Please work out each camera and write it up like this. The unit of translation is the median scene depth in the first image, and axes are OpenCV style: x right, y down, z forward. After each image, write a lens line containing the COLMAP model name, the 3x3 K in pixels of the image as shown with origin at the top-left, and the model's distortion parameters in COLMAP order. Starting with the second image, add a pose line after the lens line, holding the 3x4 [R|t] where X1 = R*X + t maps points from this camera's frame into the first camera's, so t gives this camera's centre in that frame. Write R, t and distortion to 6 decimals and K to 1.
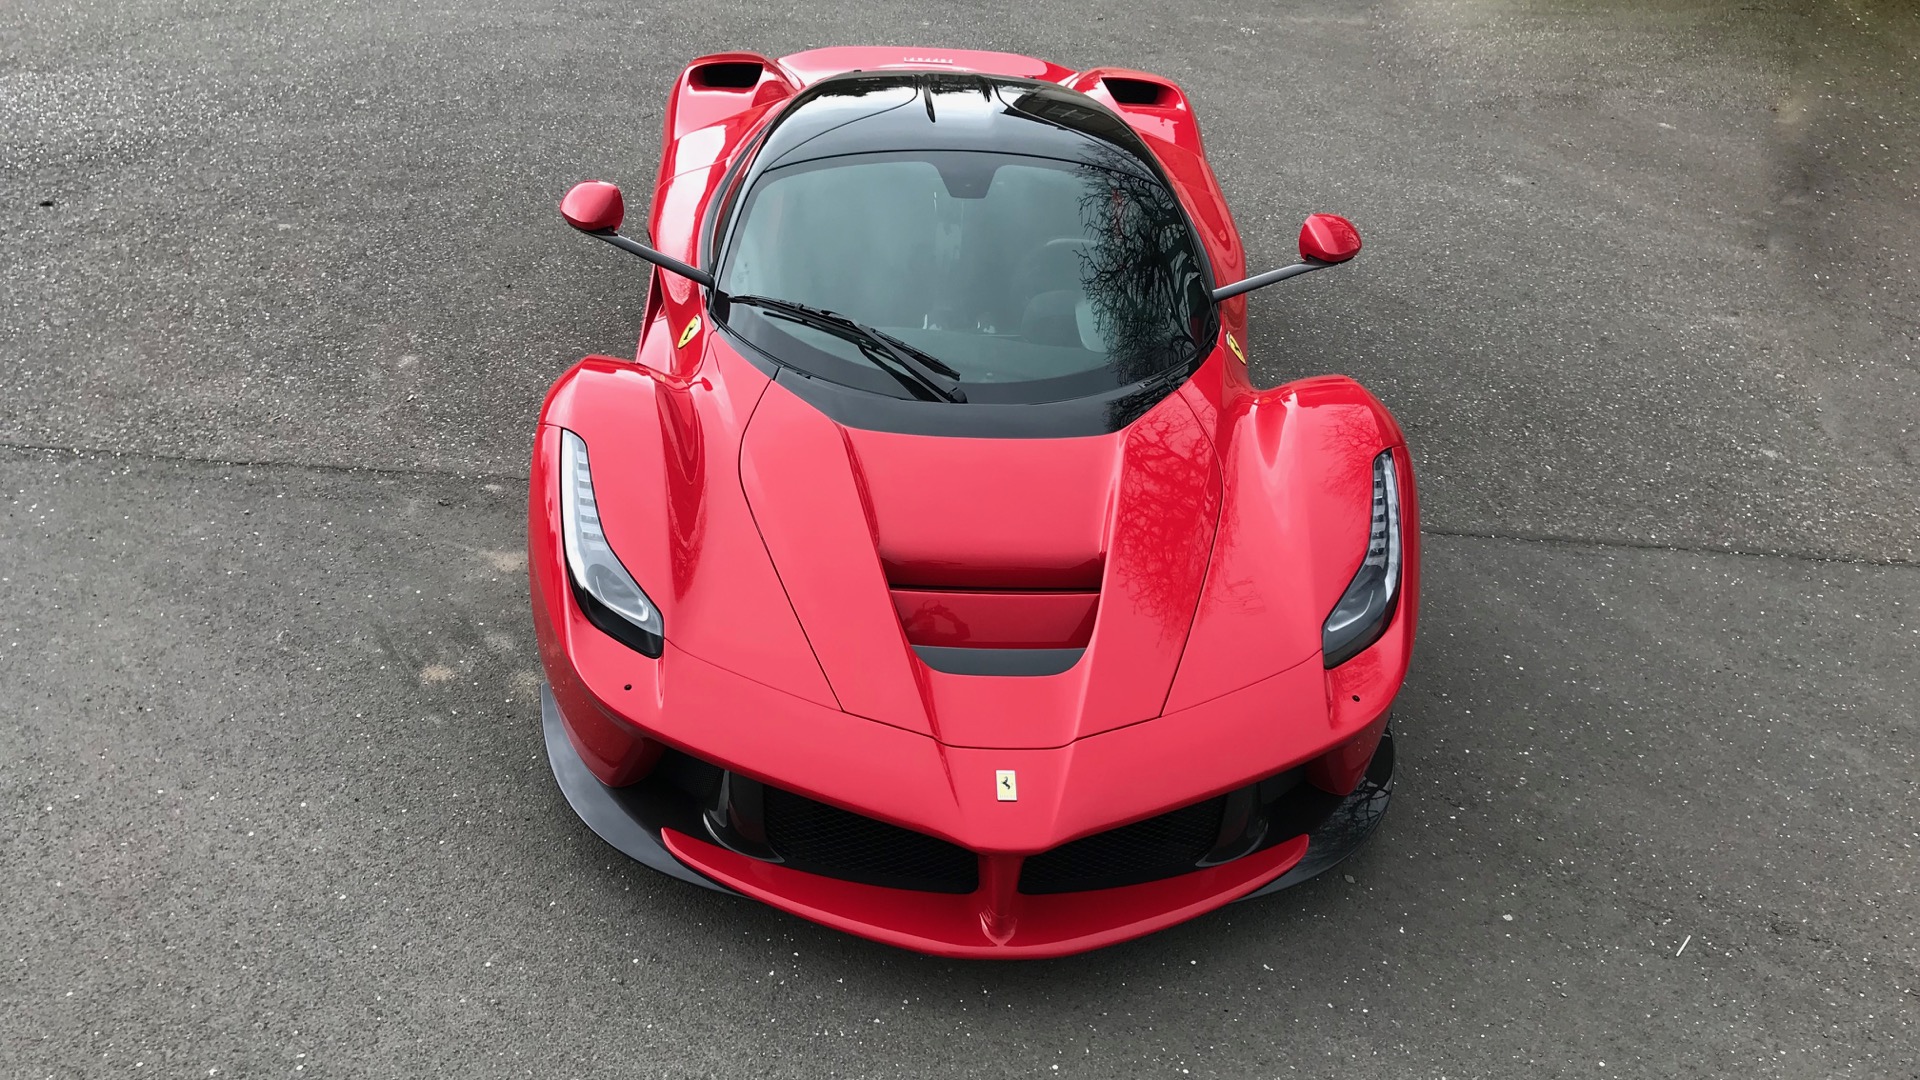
lens RADIAL K [[1582.1, 0, 960.0], [0, 1582.1, 540.0], [0, 0, 1]] dist [0.008263, 0.001852]
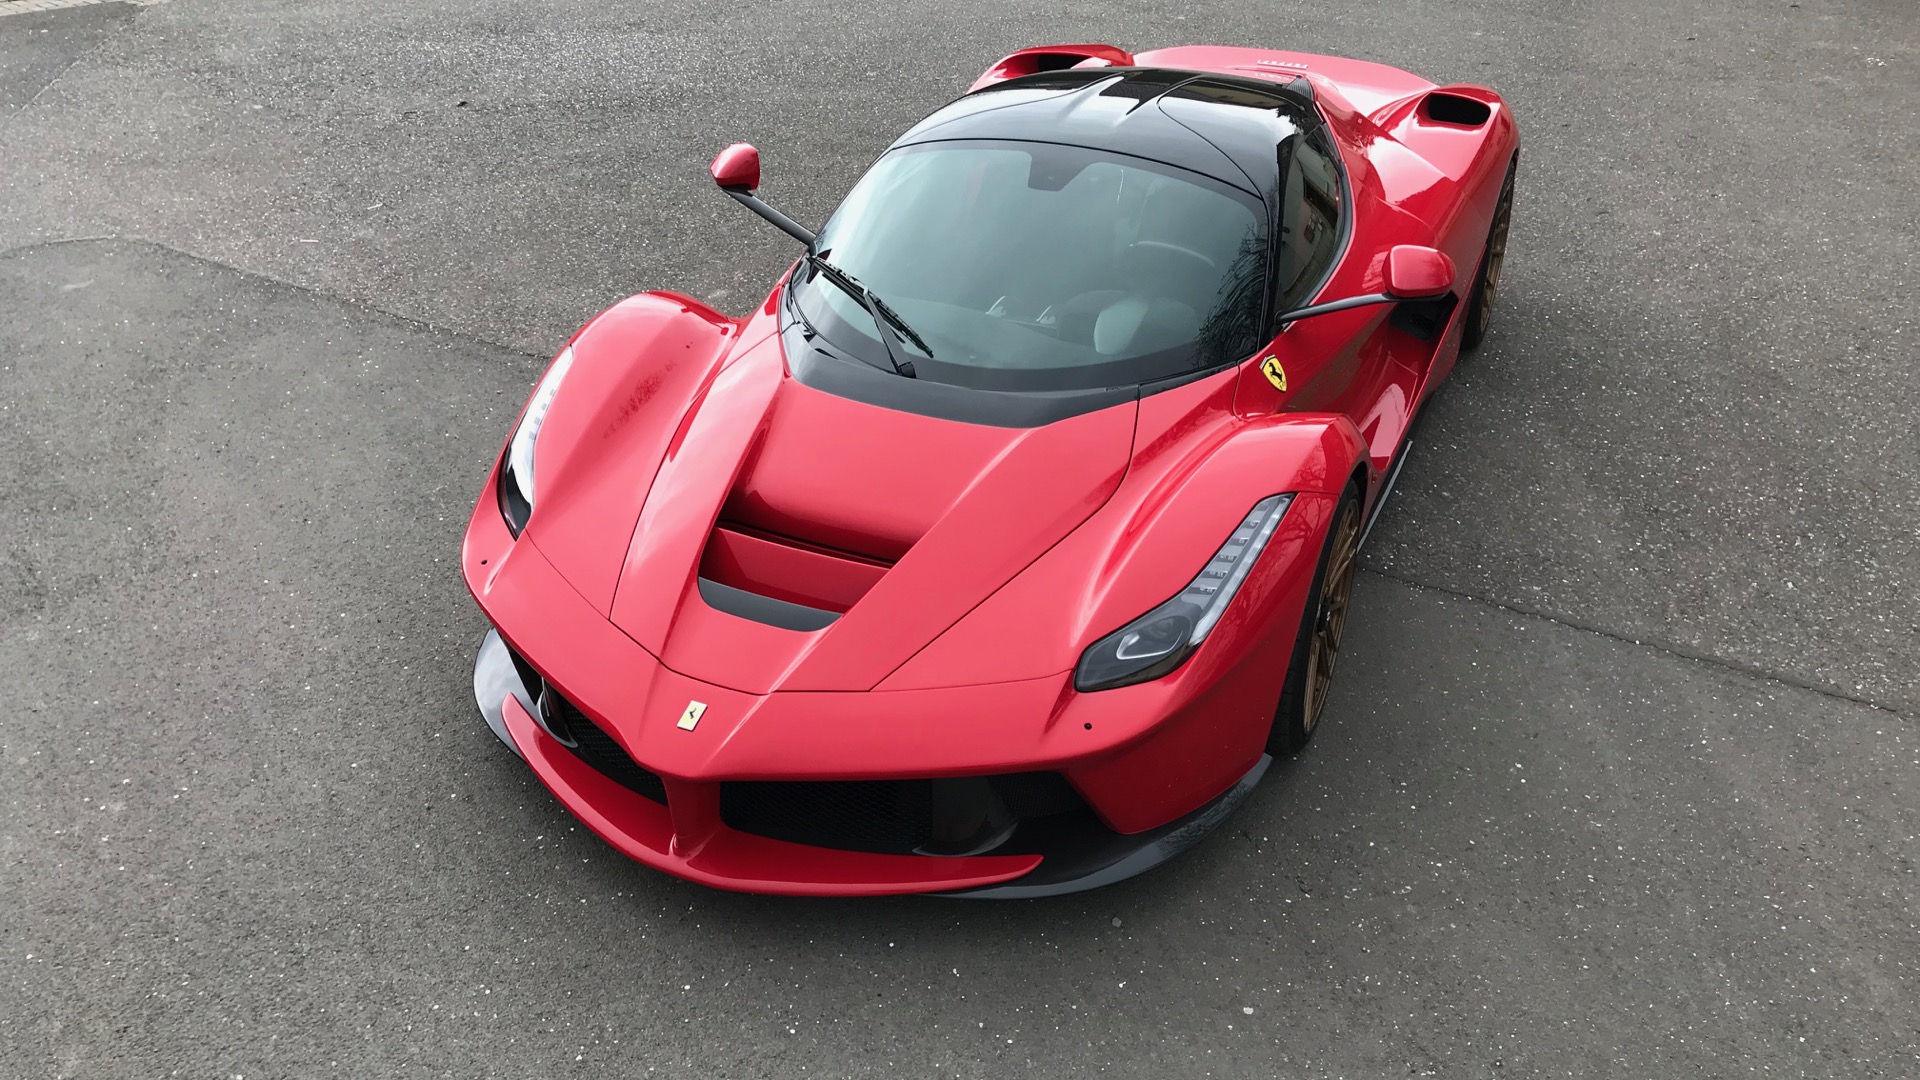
lens RADIAL K [[1574.3, 0, 945.5], [0, 1574.3, 501.5], [0, 0, 1]] dist [0.012033, 0.015973]
pose [[0.886398, 0.180855, -0.426135, 0.457426], [-0.189887, 0.981568, 0.021603, -0.031619], [0.422187, 0.061768, 0.904402, 0.074499]]
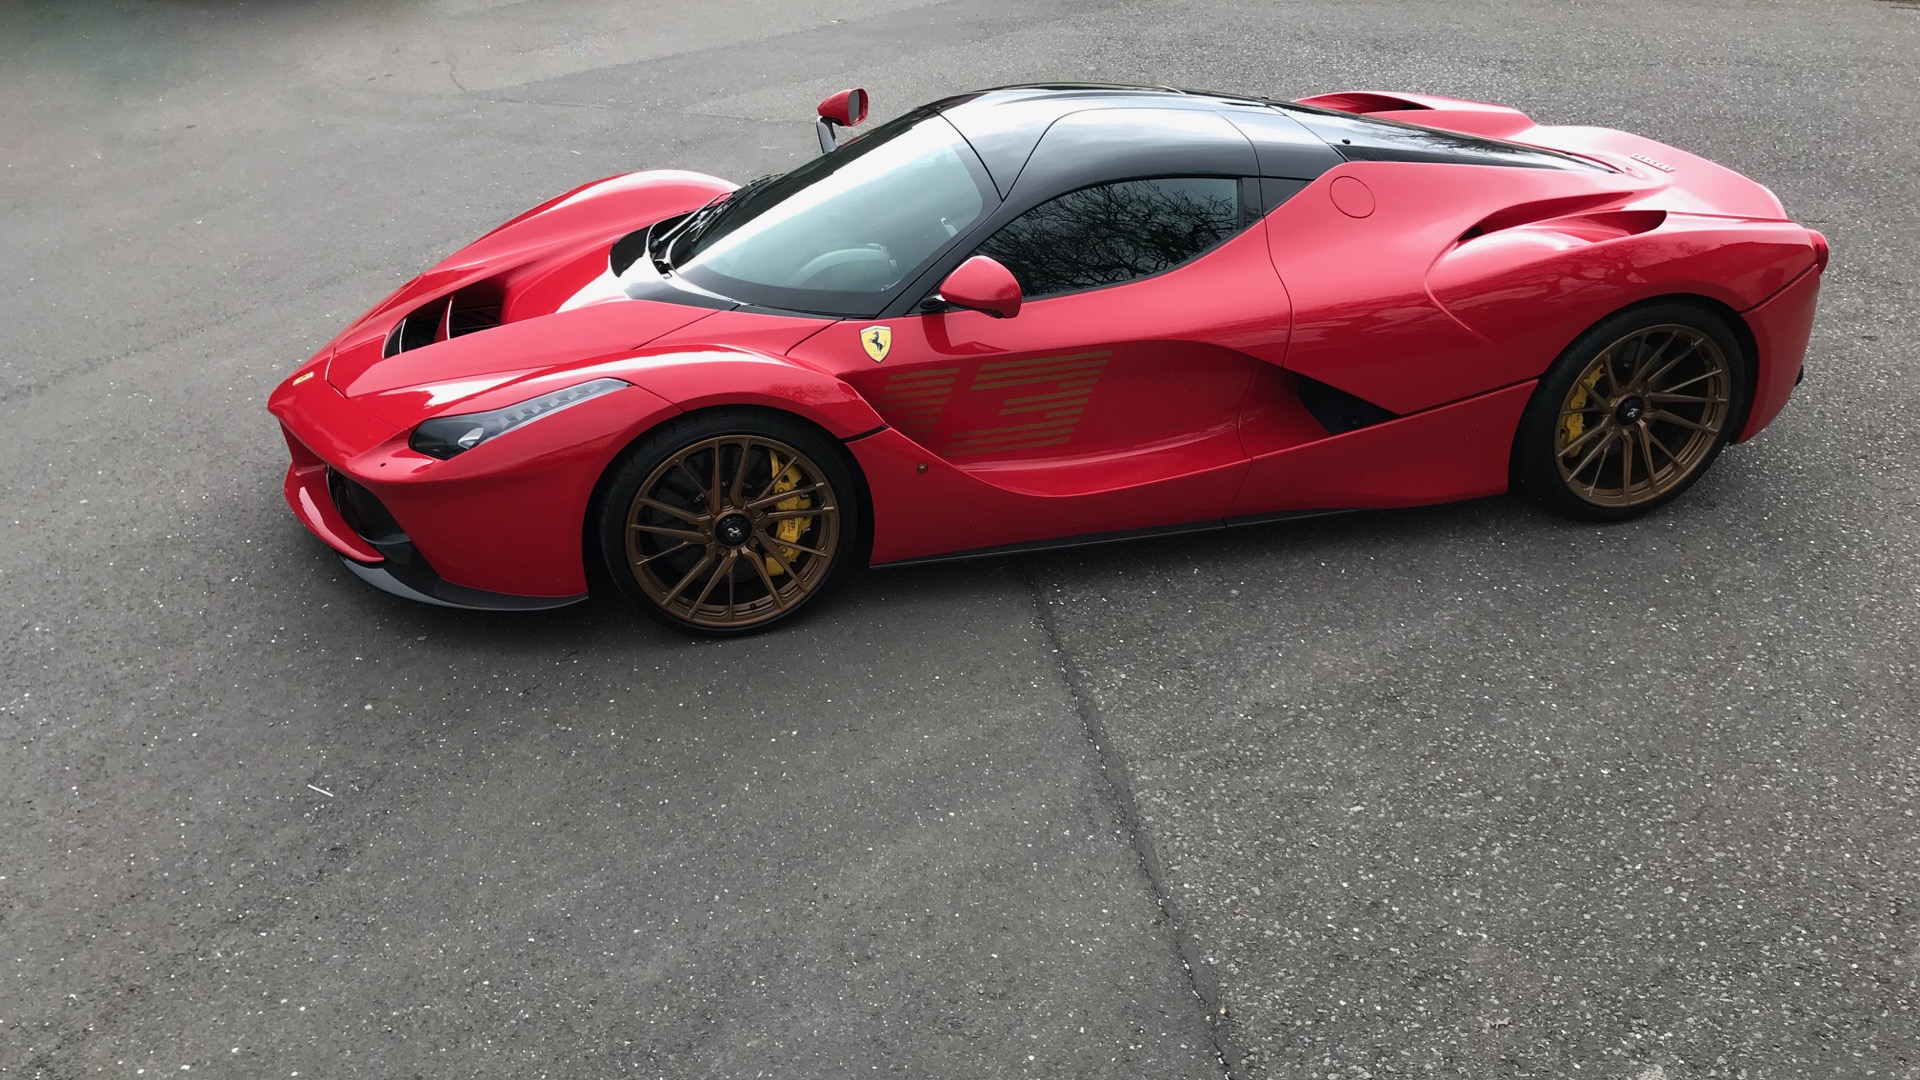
lens RADIAL K [[1582.1, 0, 960.0], [0, 1582.1, 540.0], [0, 0, 1]] dist [0.008263, 0.001852]
pose [[0.198376, 0.423928, -0.883703, 1.264526], [-0.459015, 0.836818, 0.298396, -0.380444], [0.865998, 0.346439, 0.360594, 0.794158]]
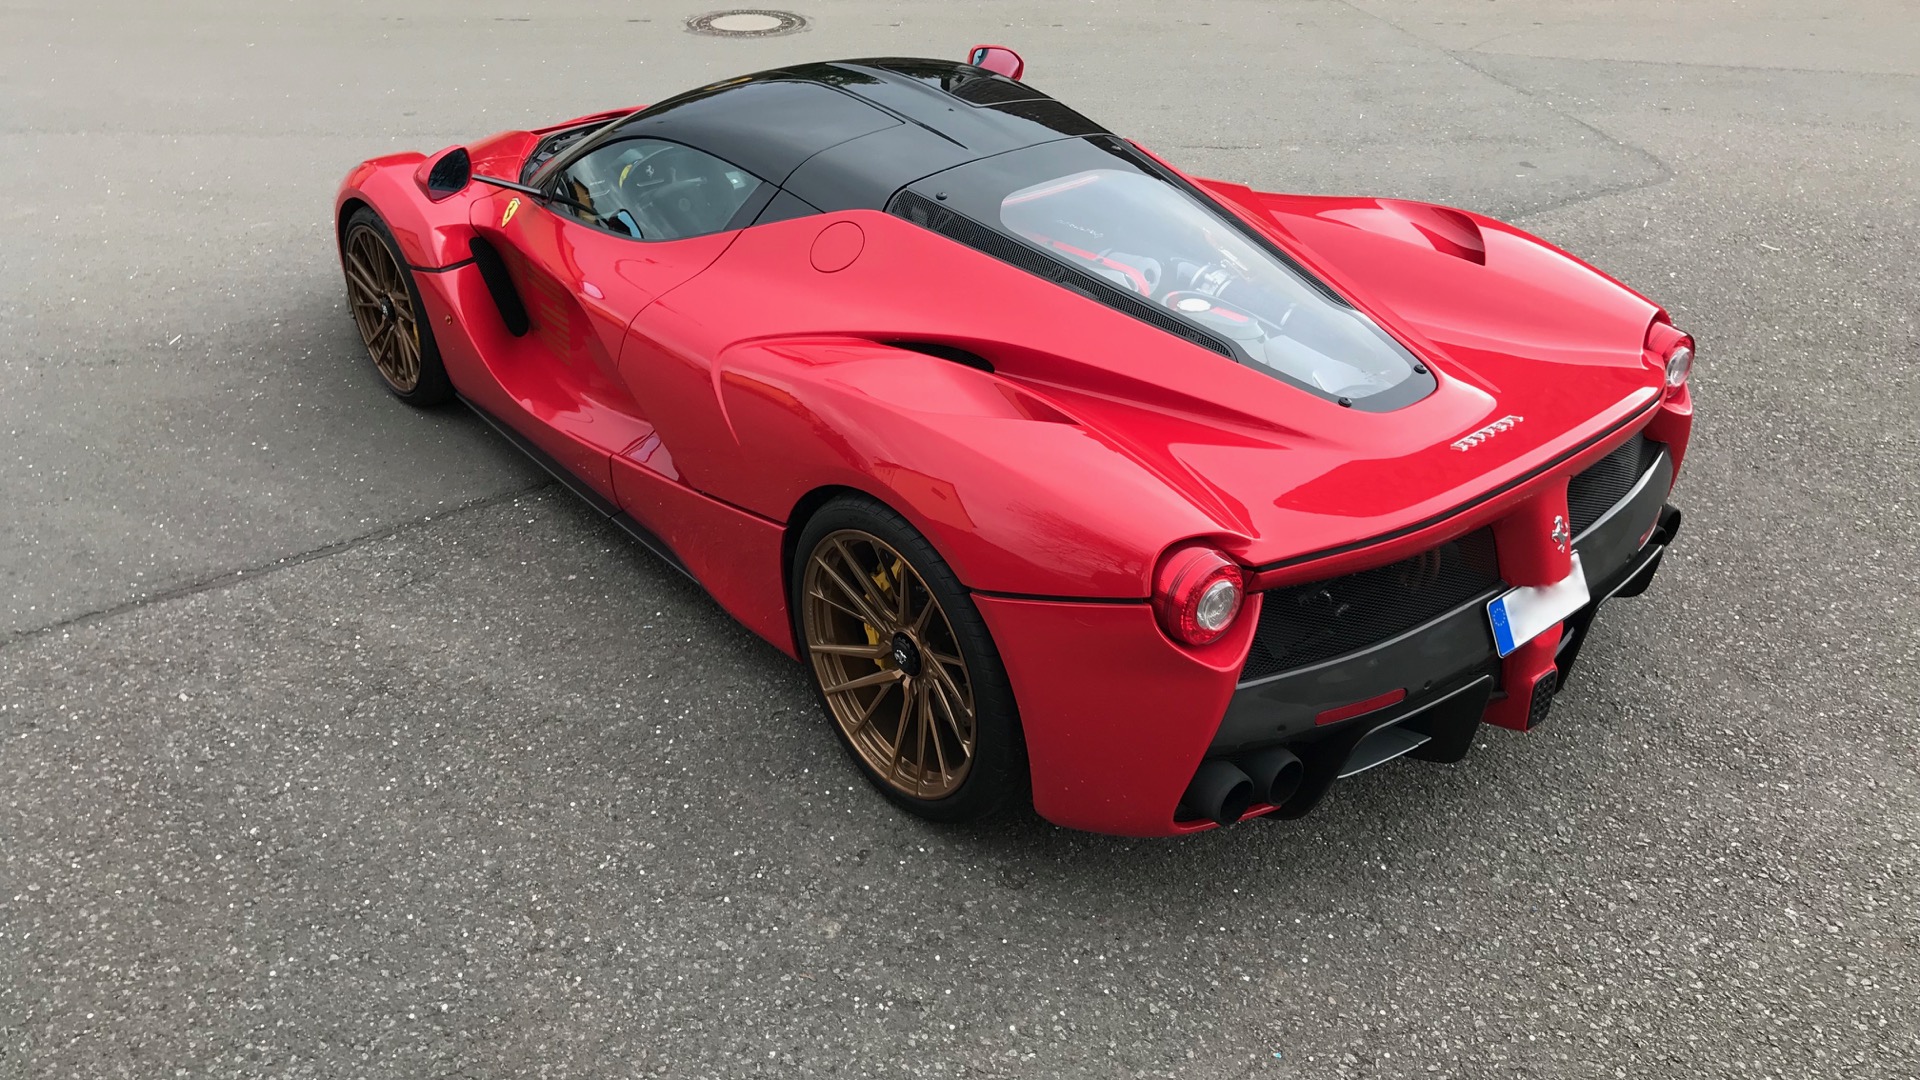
lens RADIAL K [[1578.0, 0, 921.9], [0, 1578.0, 533.9], [0, 0, 1]] dist [0.001382, 0.047834]
pose [[-0.818472, 0.240711, -0.521691, 0.639099], [-0.298585, 0.597556, 0.744160, -1.007633], [0.490867, 0.764843, -0.417210, 1.978355]]
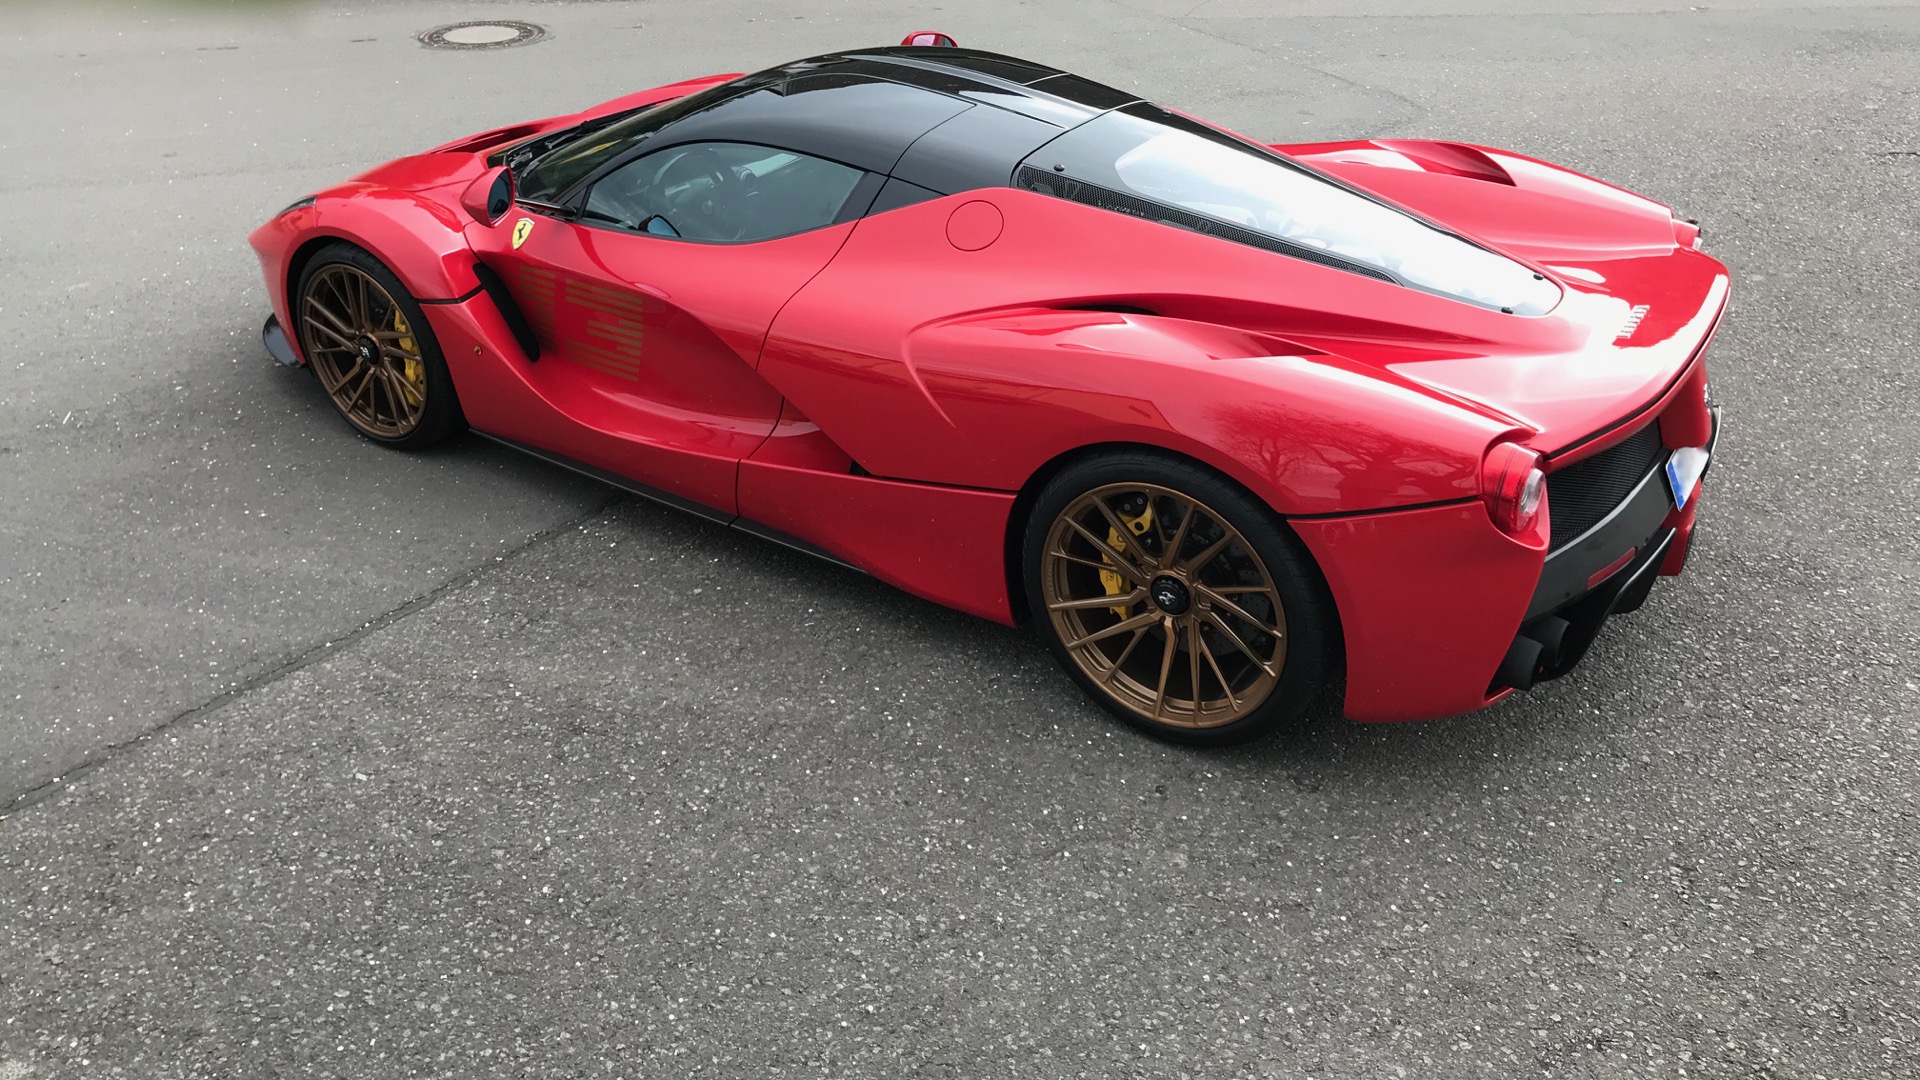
lens RADIAL K [[1574.3, 0, 945.5], [0, 1574.3, 501.5], [0, 0, 1]] dist [0.012033, 0.015973]
pose [[-0.614399, 0.336741, -0.713526, 0.918580], [-0.387478, 0.659000, 0.644655, -0.897497], [0.687295, 0.672551, -0.274410, 1.791790]]
